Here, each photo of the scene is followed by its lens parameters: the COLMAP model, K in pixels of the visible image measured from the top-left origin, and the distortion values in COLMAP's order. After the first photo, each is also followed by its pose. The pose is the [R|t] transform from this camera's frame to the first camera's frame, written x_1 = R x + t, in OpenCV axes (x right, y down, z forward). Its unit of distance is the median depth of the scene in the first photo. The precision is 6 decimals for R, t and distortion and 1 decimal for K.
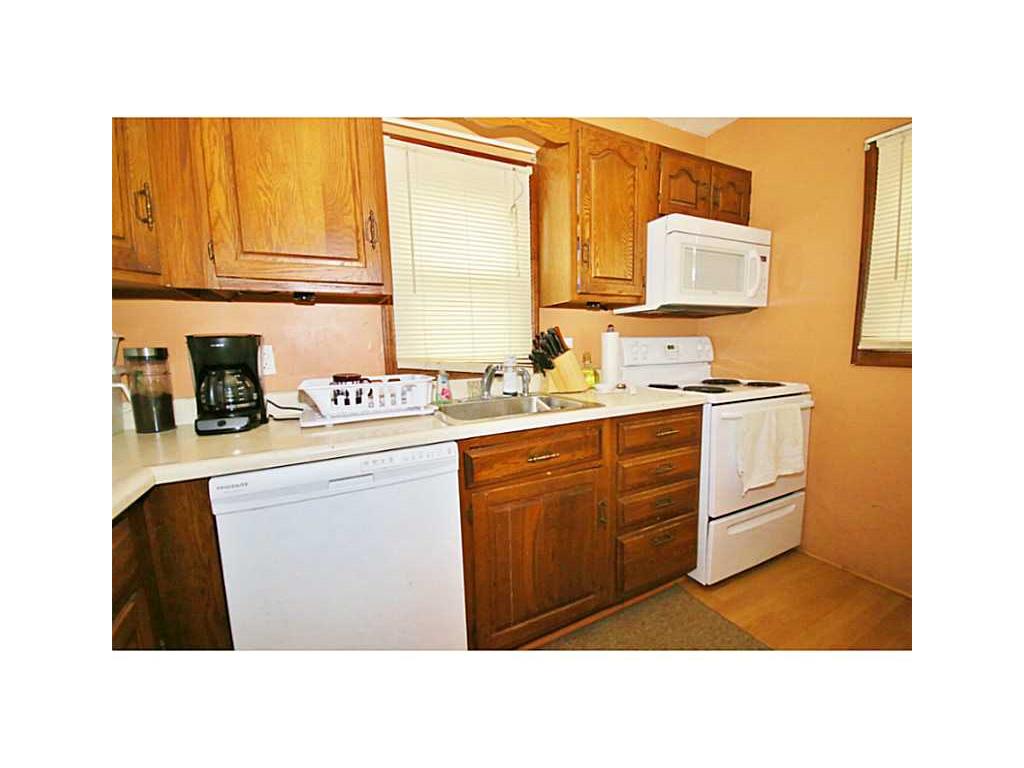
lens RADIAL K [[376.1, 0, 512.0], [0, 376.1, 384.0], [0, 0, 1]] dist [0.000268, 0.000025]
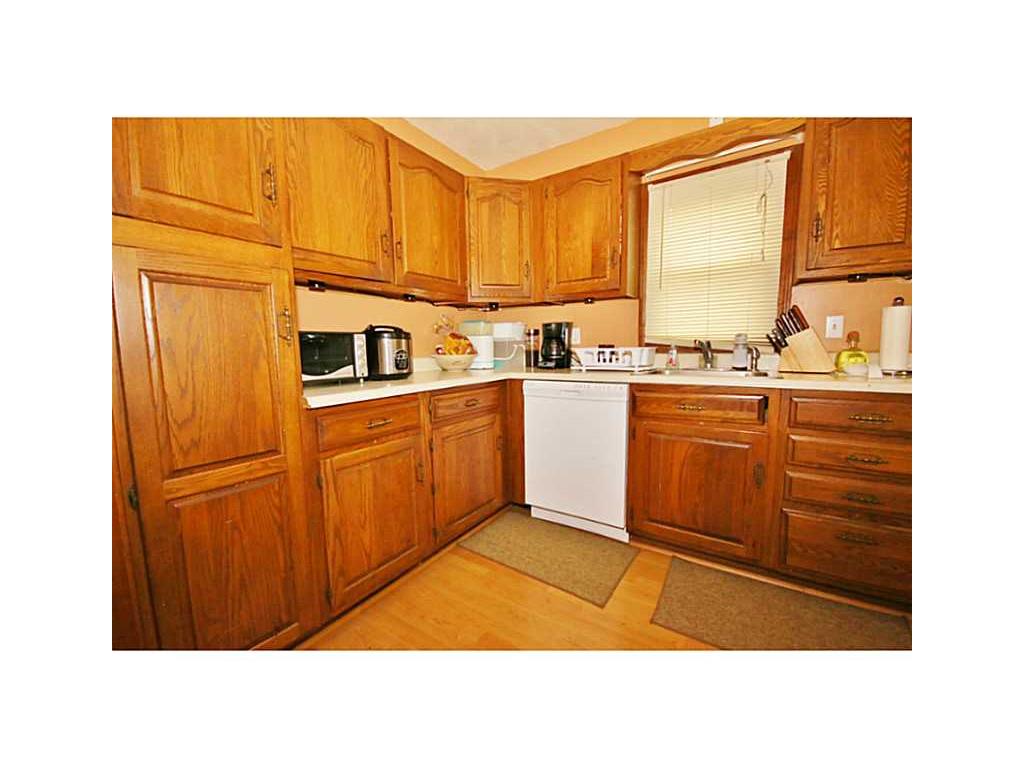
lens RADIAL K [[376.1, 0, 512.0], [0, 376.1, 384.0], [0, 0, 1]] dist [0.000268, 0.000025]
pose [[0.485117, 0.105845, -0.868020, 0.793163], [-0.092331, 0.993299, 0.069519, 0.069660], [0.869561, 0.046420, 0.491638, -0.168528]]
